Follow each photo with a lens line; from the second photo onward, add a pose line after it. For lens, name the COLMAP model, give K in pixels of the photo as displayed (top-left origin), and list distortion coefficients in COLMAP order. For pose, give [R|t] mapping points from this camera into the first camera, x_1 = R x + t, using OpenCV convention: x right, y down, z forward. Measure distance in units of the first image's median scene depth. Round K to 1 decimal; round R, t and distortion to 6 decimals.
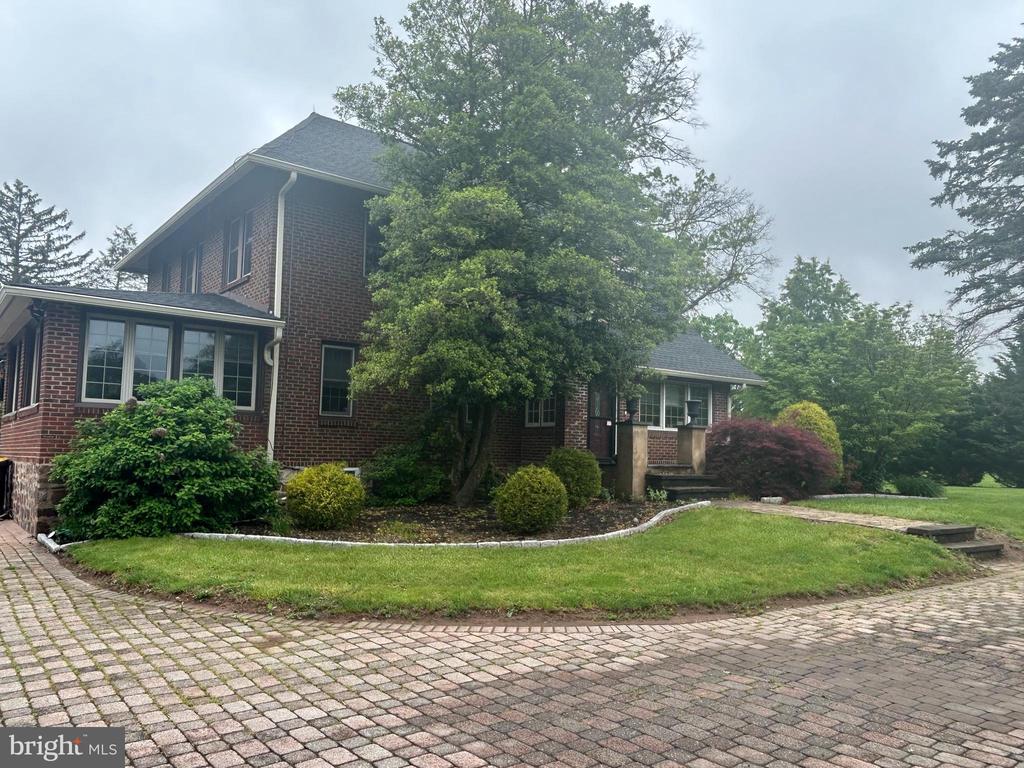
lens RADIAL K [[782.7, 0, 512.0], [0, 782.7, 384.0], [0, 0, 1]] dist [-0.003817, -0.001591]
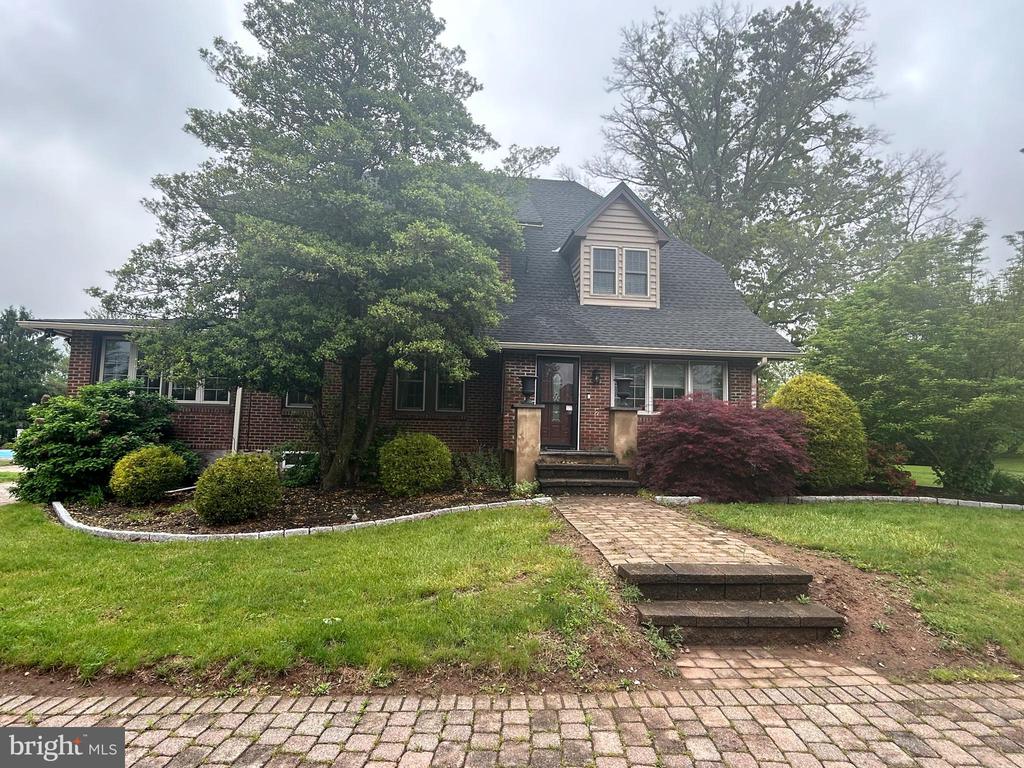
lens RADIAL K [[562.3, 0, 512.0], [0, 562.3, 384.0], [0, 0, 1]] dist [-0.001879, -0.000115]
pose [[0.849170, -0.050733, -0.525678, 0.458438], [0.044148, 0.998710, -0.025070, 0.037336], [0.526272, -0.001918, 0.850314, 0.409315]]
